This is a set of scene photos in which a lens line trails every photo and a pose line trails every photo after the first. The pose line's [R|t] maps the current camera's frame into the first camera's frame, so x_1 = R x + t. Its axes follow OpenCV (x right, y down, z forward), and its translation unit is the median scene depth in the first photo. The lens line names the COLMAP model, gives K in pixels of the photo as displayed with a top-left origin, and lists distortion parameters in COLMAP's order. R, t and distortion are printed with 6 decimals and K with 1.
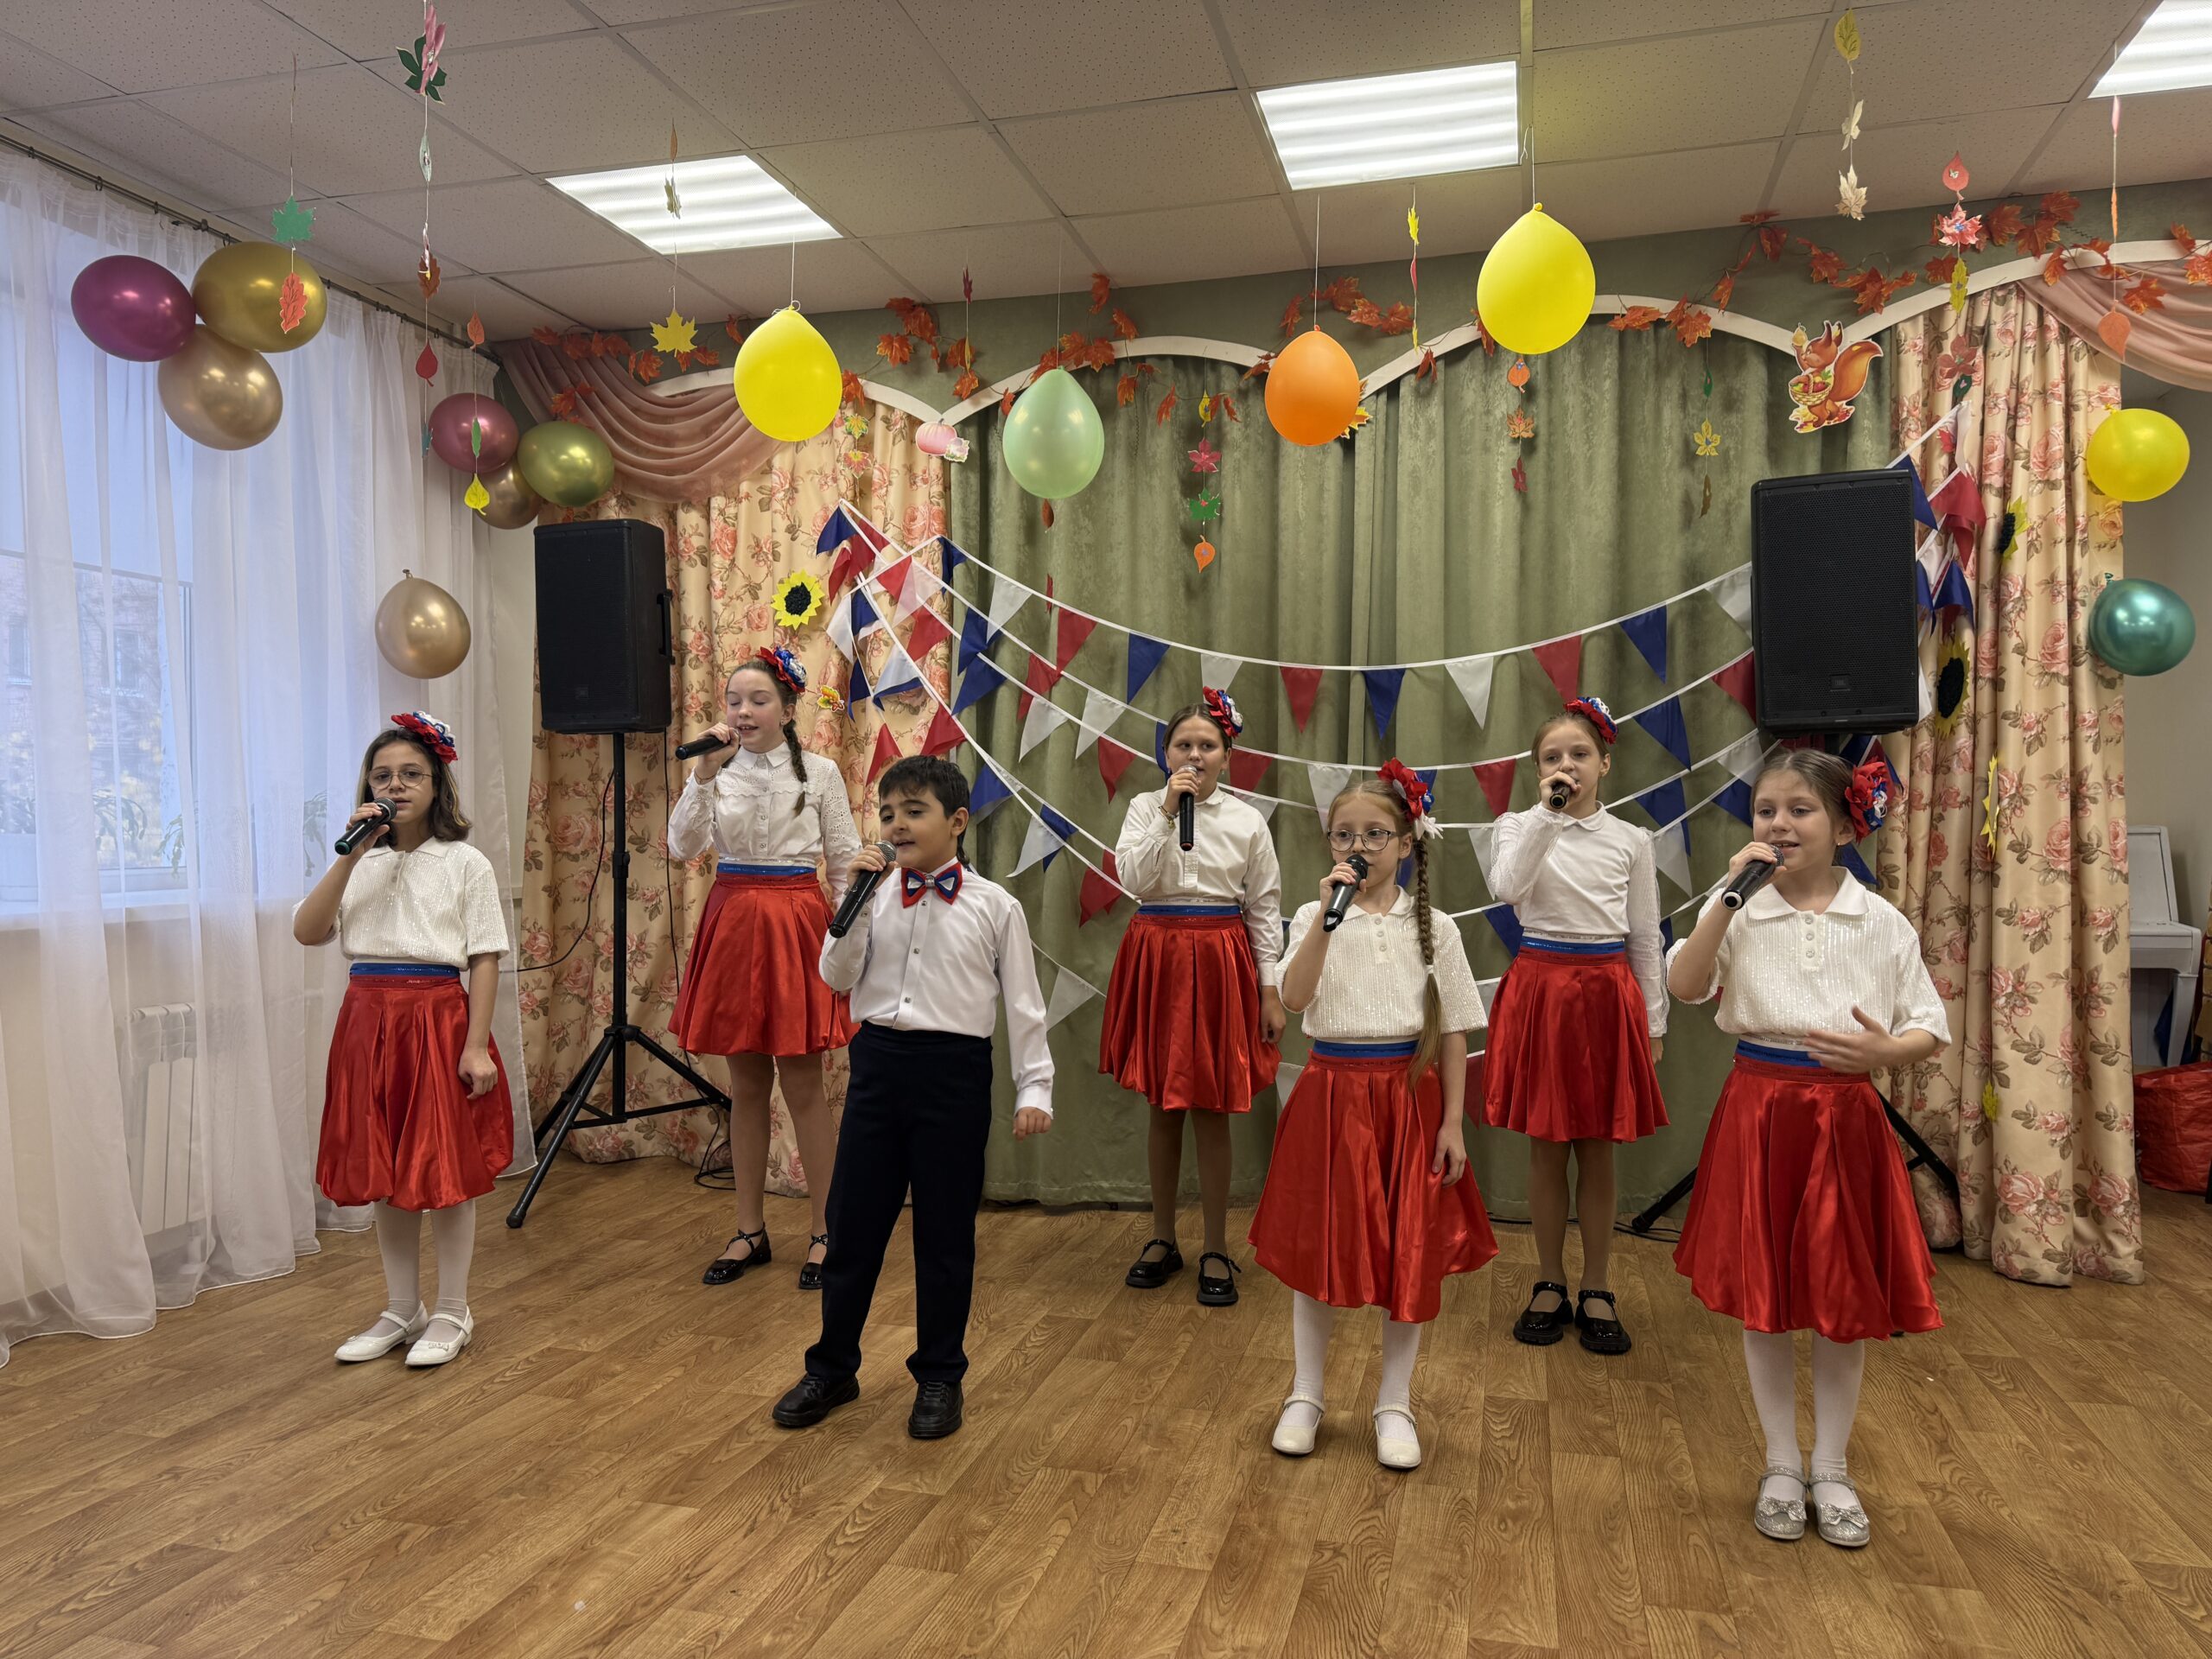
lens RADIAL K [[1536.9, 0, 1118.8], [0, 1536.9, 821.3], [0, 0, 1]] dist [0.085128, -0.101538]
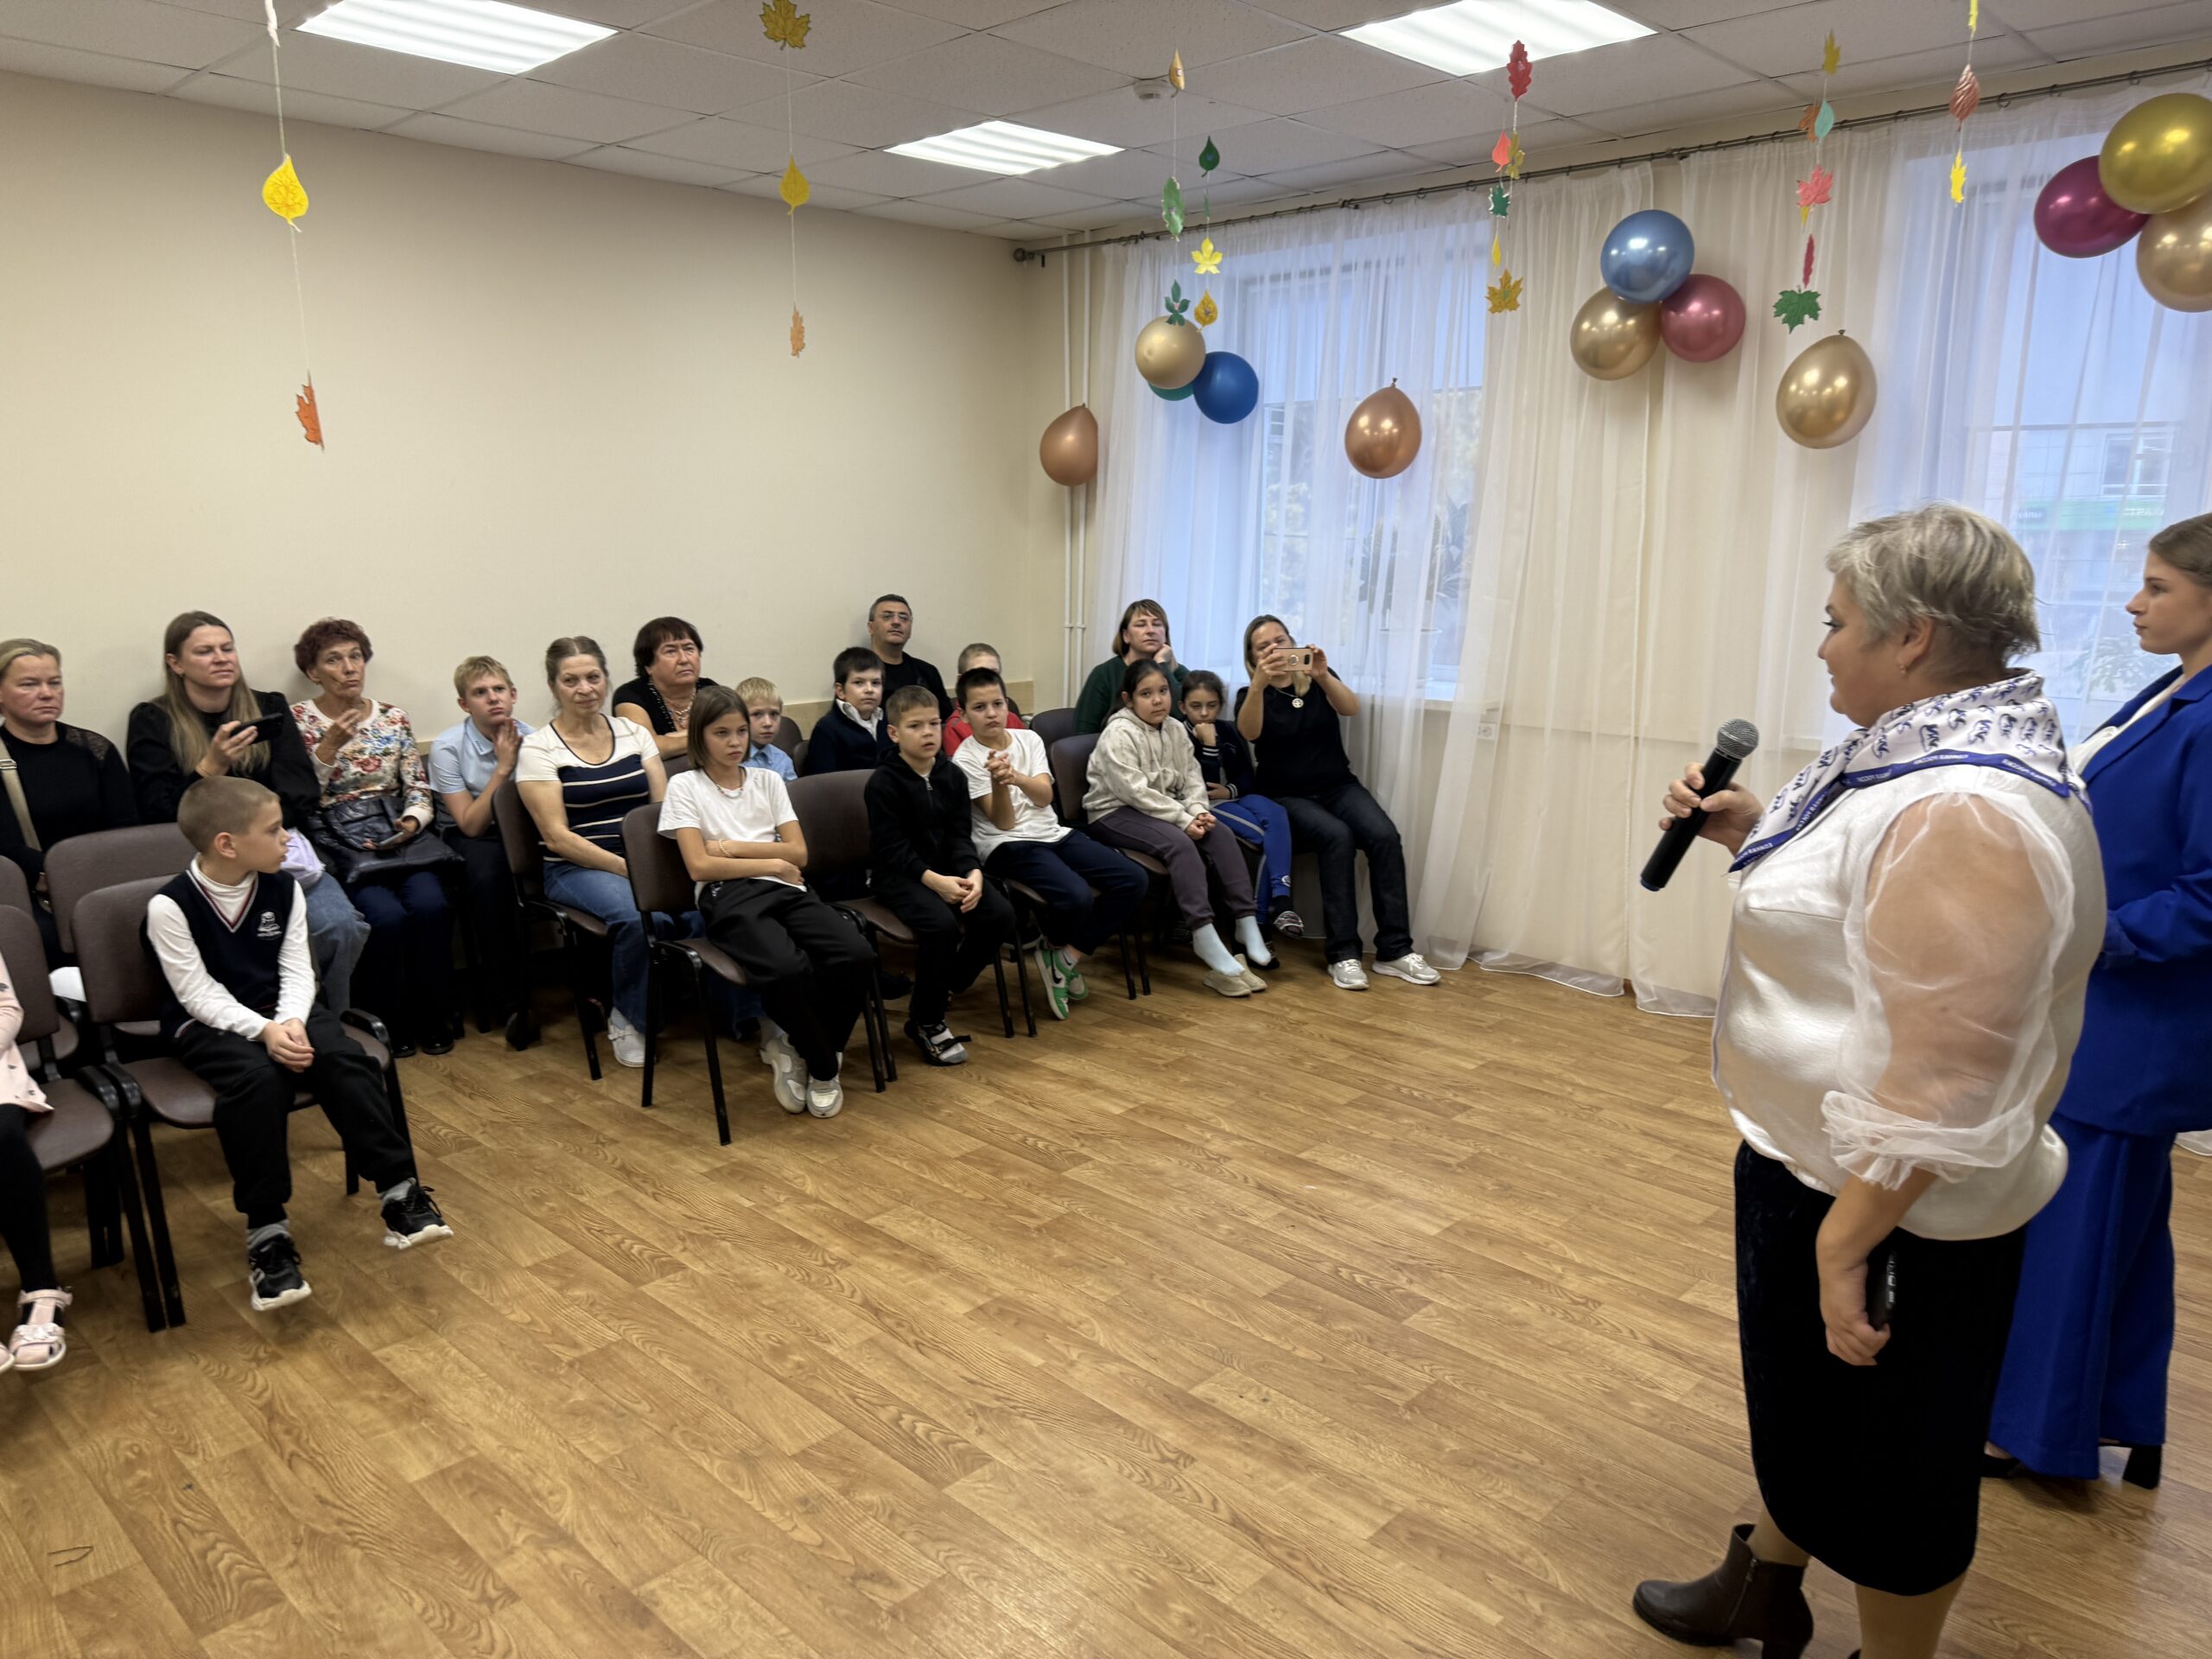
lens RADIAL K [[1559.7, 0, 1106.0], [0, 1559.7, 829.5], [0, 0, 1]] dist [0.043307, -0.050131]
pose [[-0.492772, 0.170689, -0.853253, 0.549155], [-0.005189, 0.979978, 0.199036, -0.098225], [0.870143, 0.102507, -0.482021, 0.775153]]
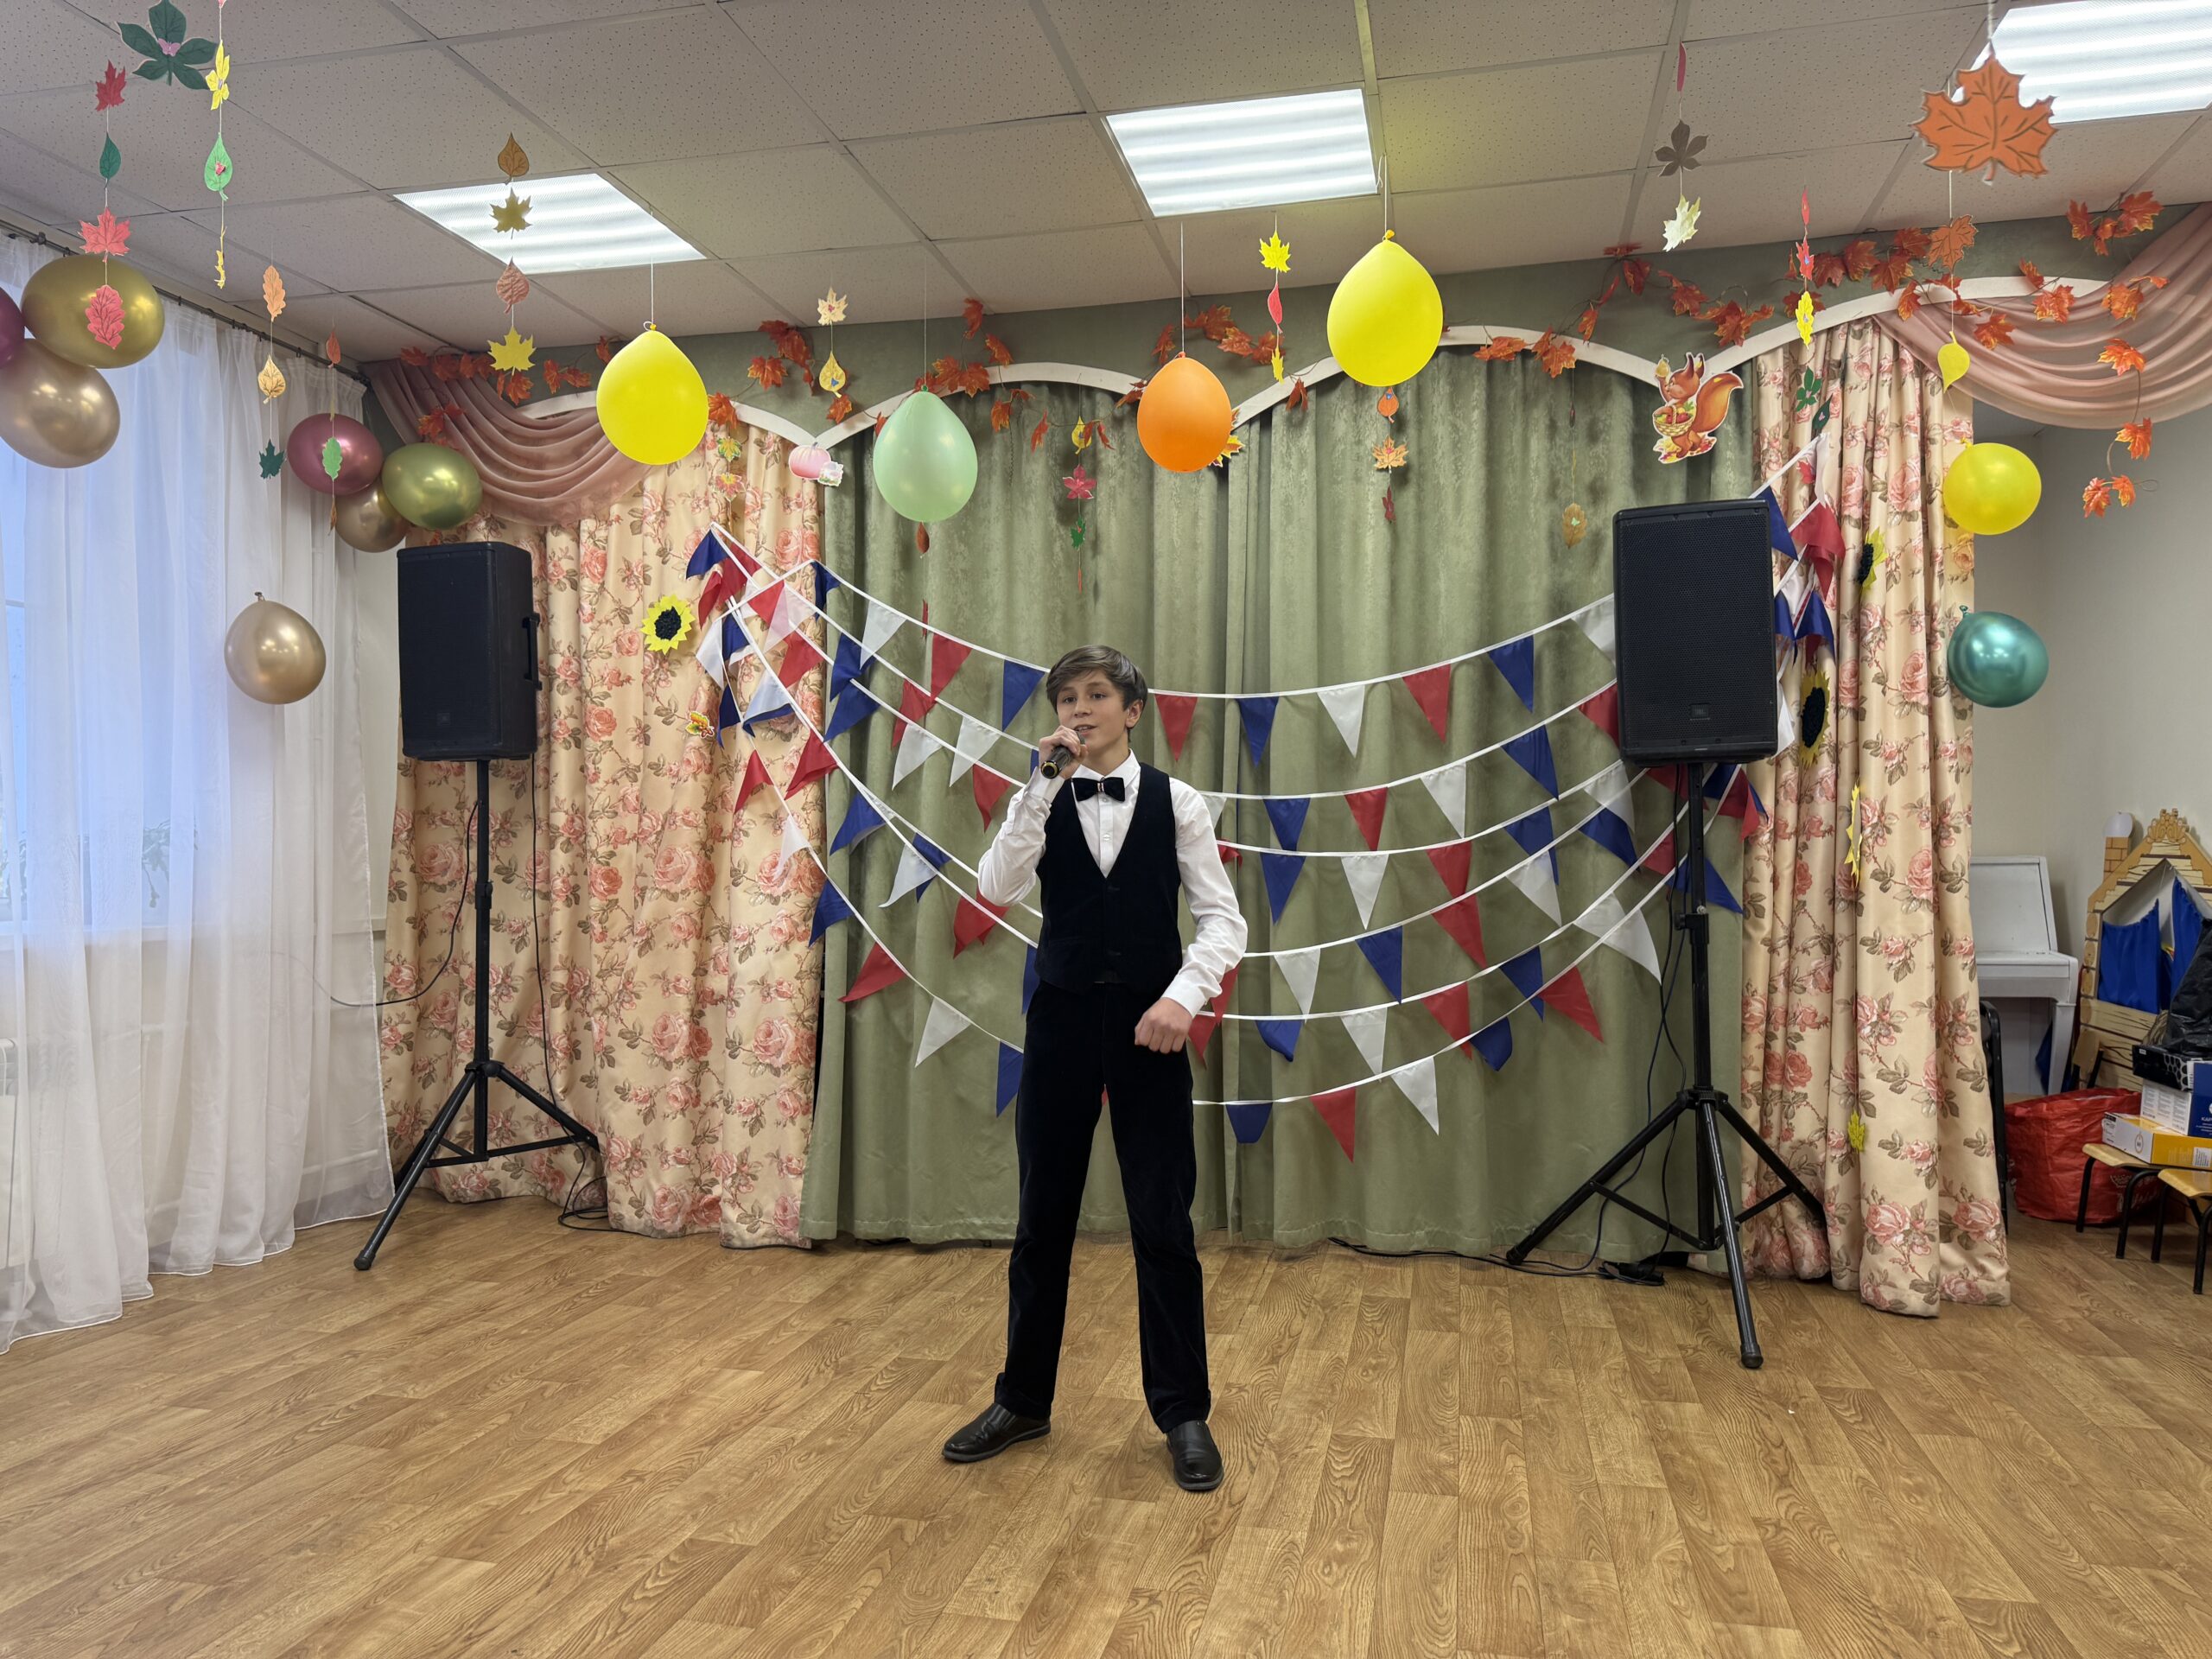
lens RADIAL K [[1543.2, 0, 1104.1], [0, 1543.2, 821.3], [0, 0, 1]] dist [0.095362, -0.146103]
pose [[0.999612, 0.000769, 0.027845, 0.044000], [-0.000188, 0.999782, -0.020869, 0.002217], [-0.027855, 0.020855, 0.999394, 0.008380]]
